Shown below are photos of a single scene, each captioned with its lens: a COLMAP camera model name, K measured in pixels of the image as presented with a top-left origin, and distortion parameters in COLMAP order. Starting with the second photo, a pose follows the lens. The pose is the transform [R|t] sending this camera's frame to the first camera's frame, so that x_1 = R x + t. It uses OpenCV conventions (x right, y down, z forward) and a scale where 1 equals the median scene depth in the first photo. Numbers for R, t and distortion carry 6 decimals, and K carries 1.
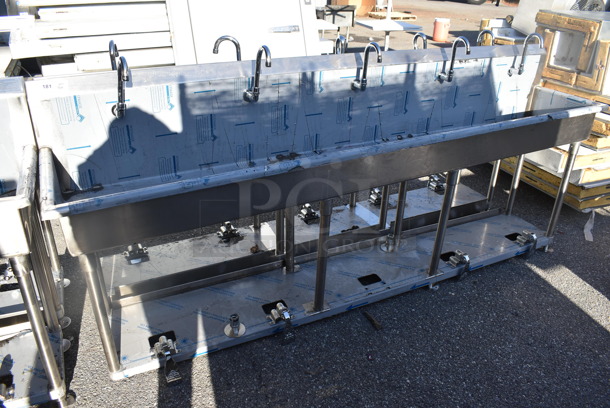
lens RADIAL K [[493.2, 0, 304.6], [0, 493.2, 224.8], [0, 0, 1]] dist [-0.086981, -0.001375]
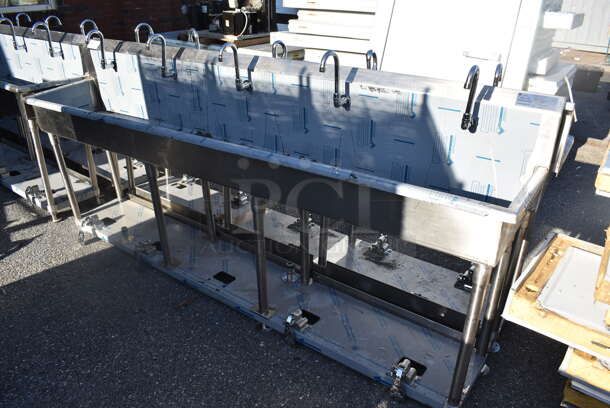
lens RADIAL K [[468.3, 0, 305.0], [0, 468.3, 204.0], [0, 0, 1]] dist [-0.093106, 0.062207]
pose [[0.441170, 0.393346, -0.806628, 1.071732], [-0.396760, 0.891701, 0.217831, -0.344356], [0.804954, 0.223937, 0.549456, 0.668718]]
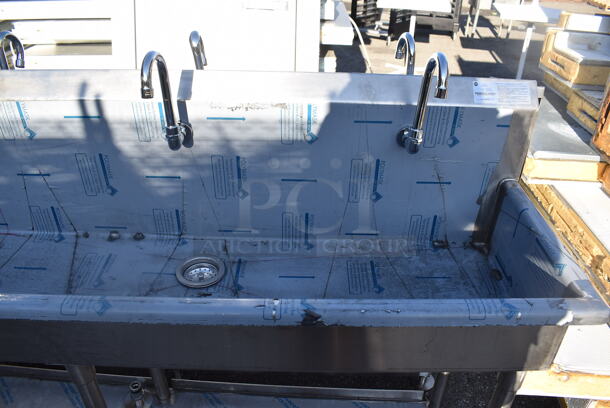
lens RADIAL K [[493.2, 0, 304.6], [0, 493.2, 224.8], [0, 0, 1]] dist [-0.086981, -0.001375]
pose [[0.865840, 0.282916, -0.412651, 0.678110], [-0.228556, 0.957343, 0.176796, -0.383395], [0.445066, -0.058763, 0.893567, 0.756230]]
